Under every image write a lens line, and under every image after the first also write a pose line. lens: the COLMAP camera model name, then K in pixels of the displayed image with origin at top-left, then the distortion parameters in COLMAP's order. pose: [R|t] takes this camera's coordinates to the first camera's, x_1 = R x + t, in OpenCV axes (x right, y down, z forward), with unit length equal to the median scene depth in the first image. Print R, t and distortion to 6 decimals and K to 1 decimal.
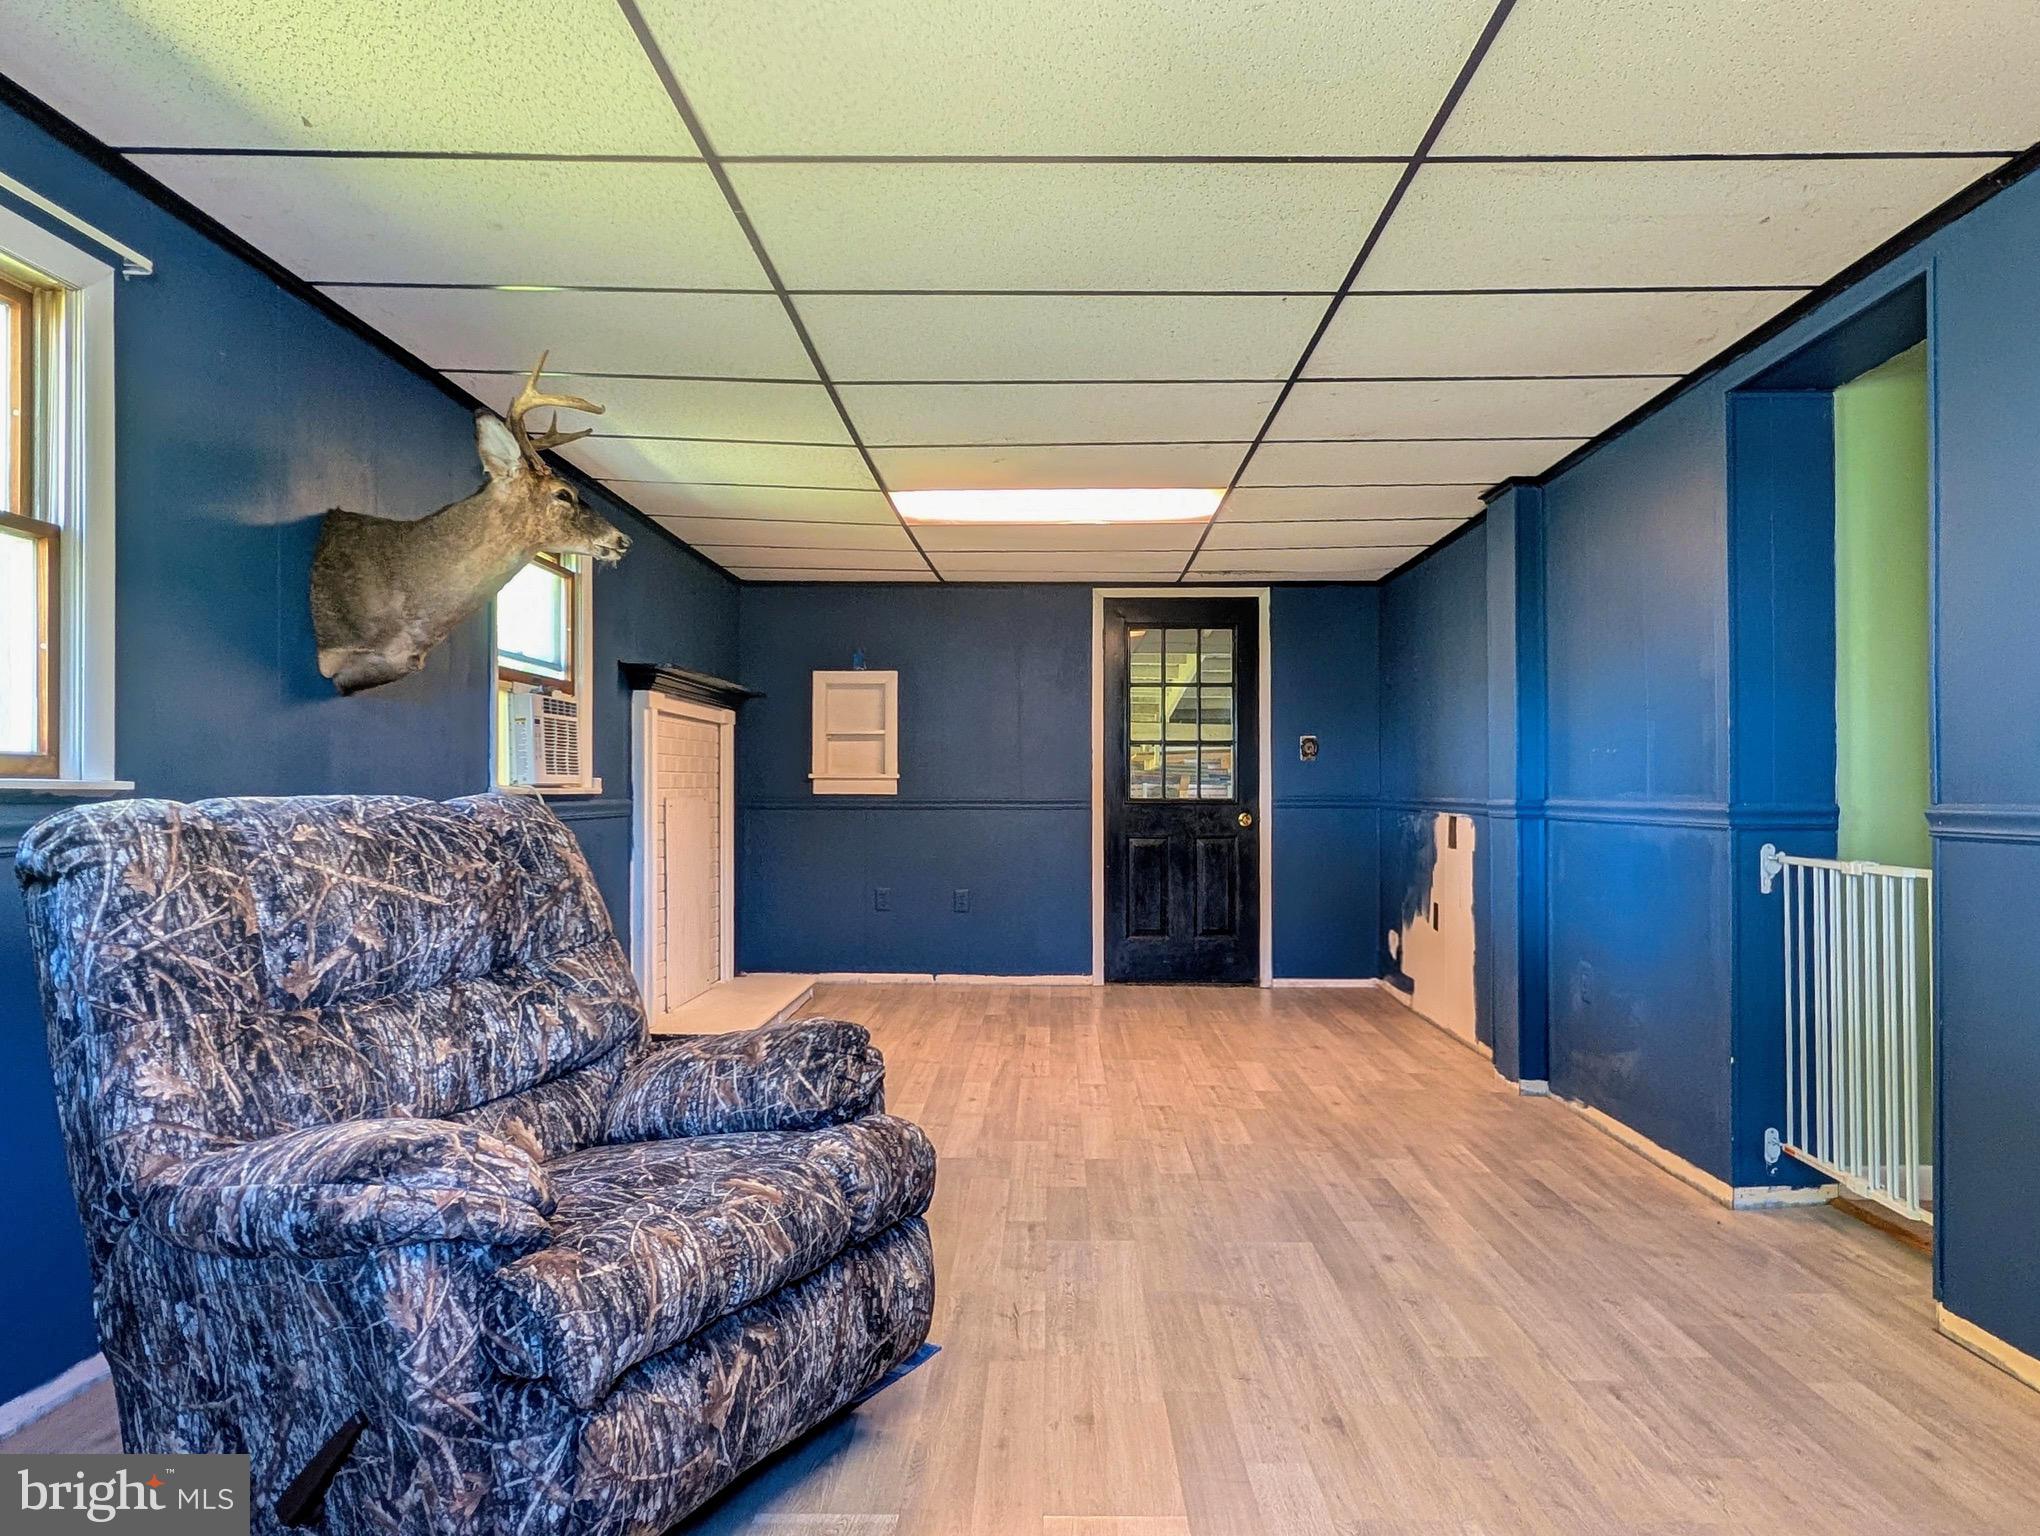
lens RADIAL K [[1210.0, 0, 1020.0], [0, 1210.0, 768.0], [0, 0, 1]] dist [0.000282, 0.013465]
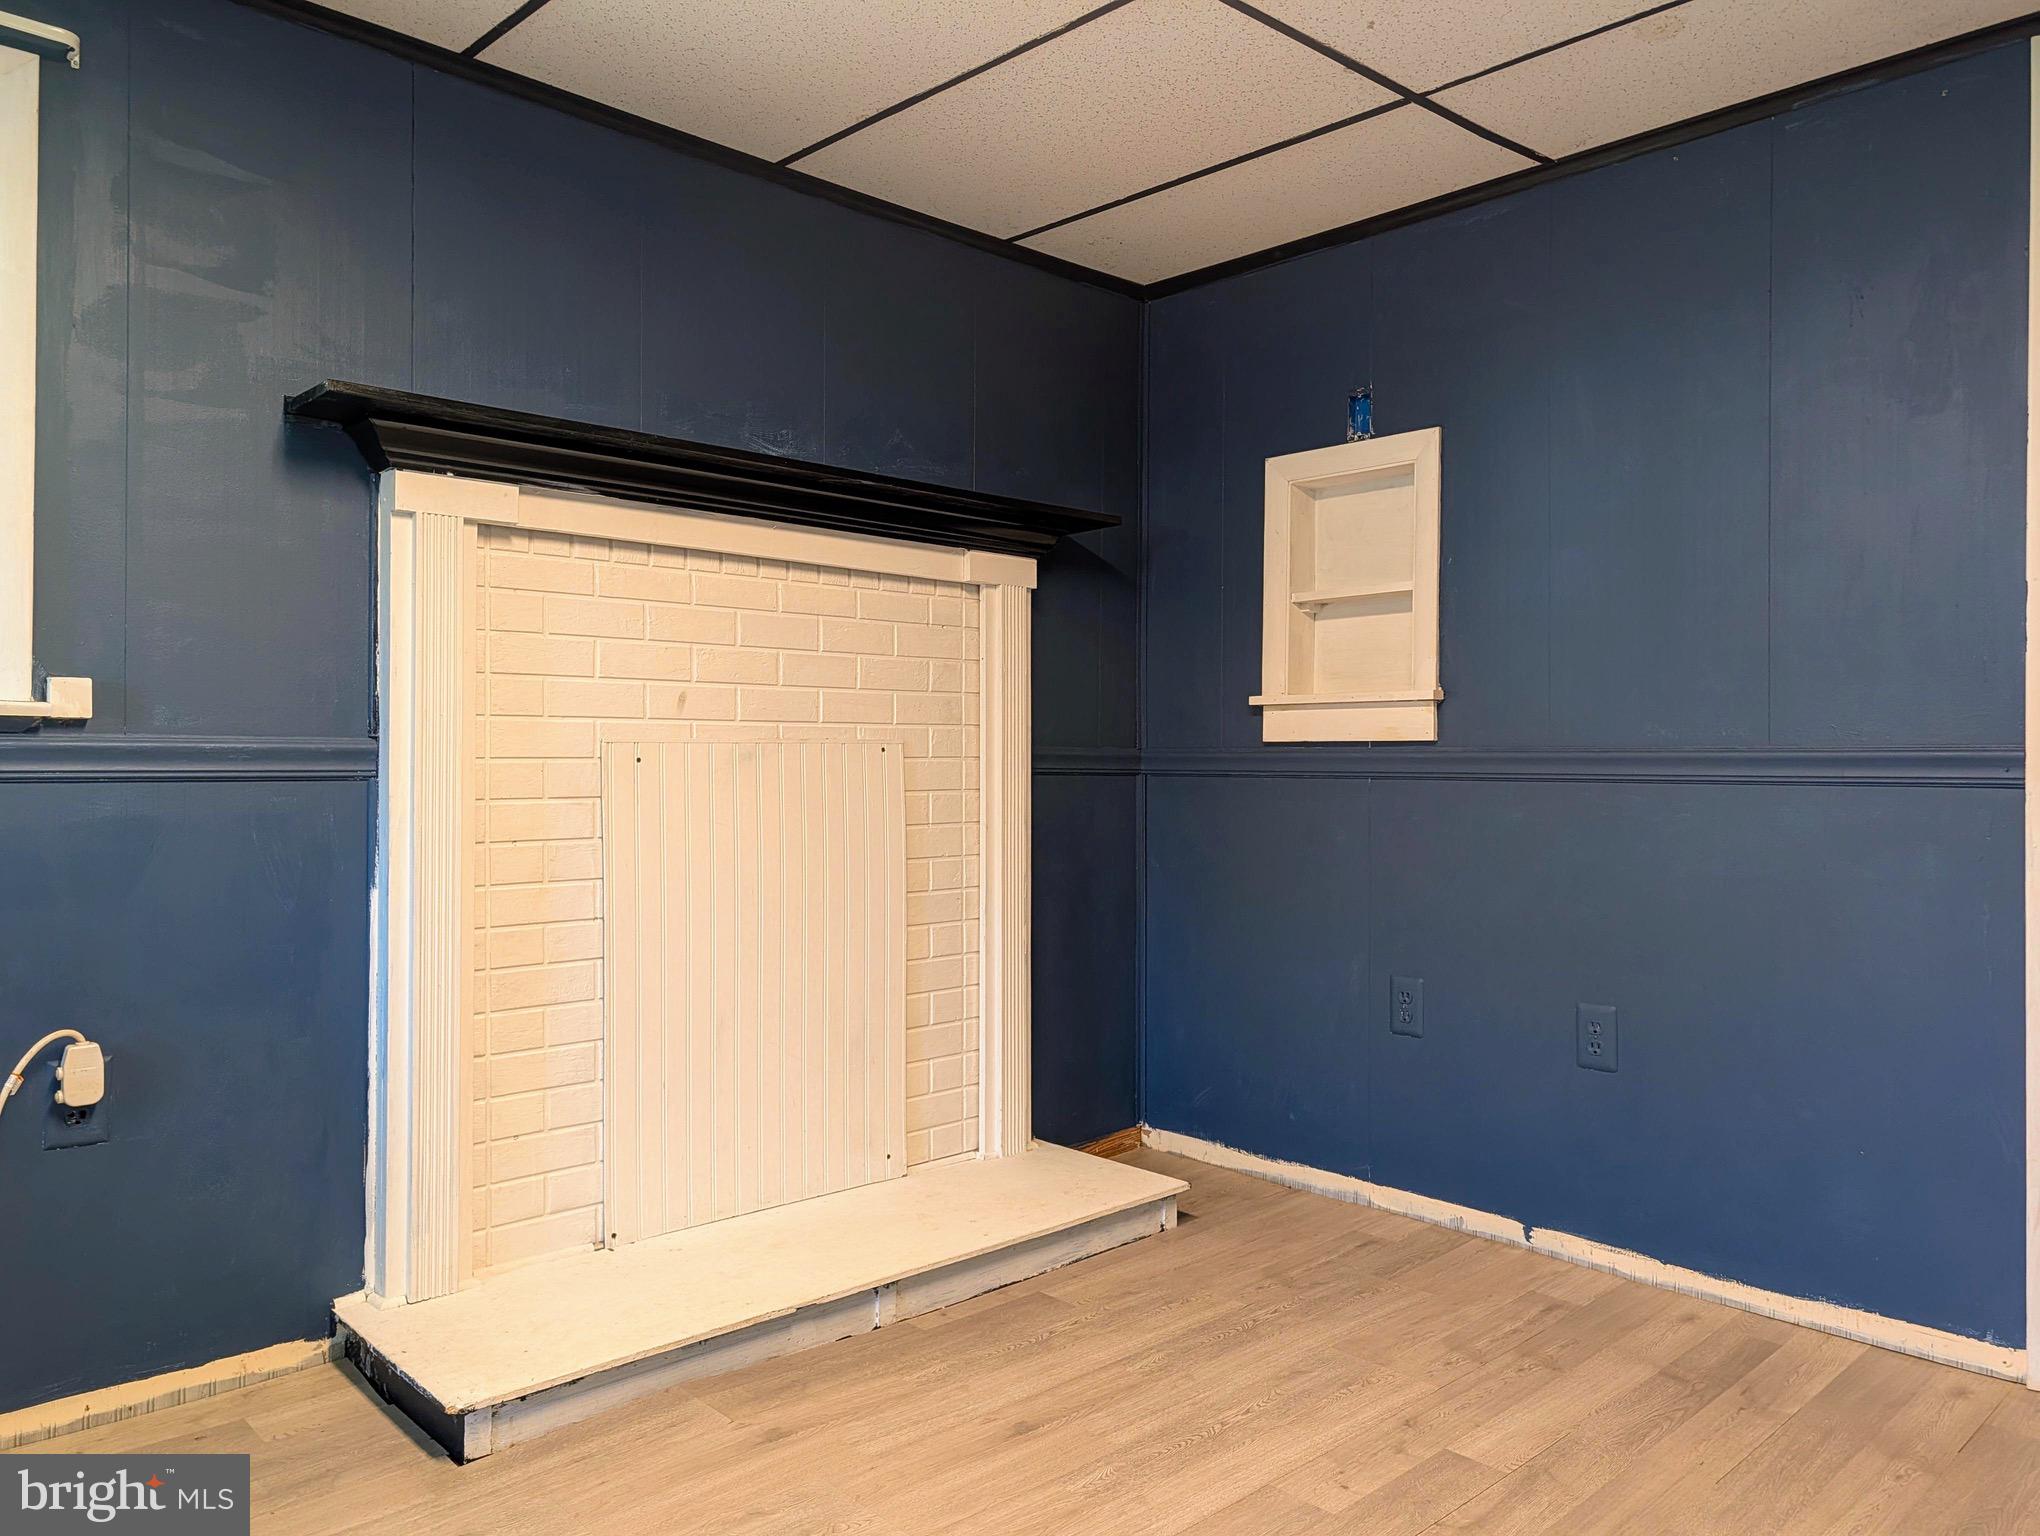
lens RADIAL K [[1429.3, 0, 1018.8], [0, 1429.3, 738.8], [0, 0, 1]] dist [0.004964, 0.001175]
pose [[0.703978, -0.008614, -0.710170, 0.132468], [0.010102, 0.999947, -0.002116, 0.020954], [0.710150, -0.005685, 0.704027, 0.578451]]
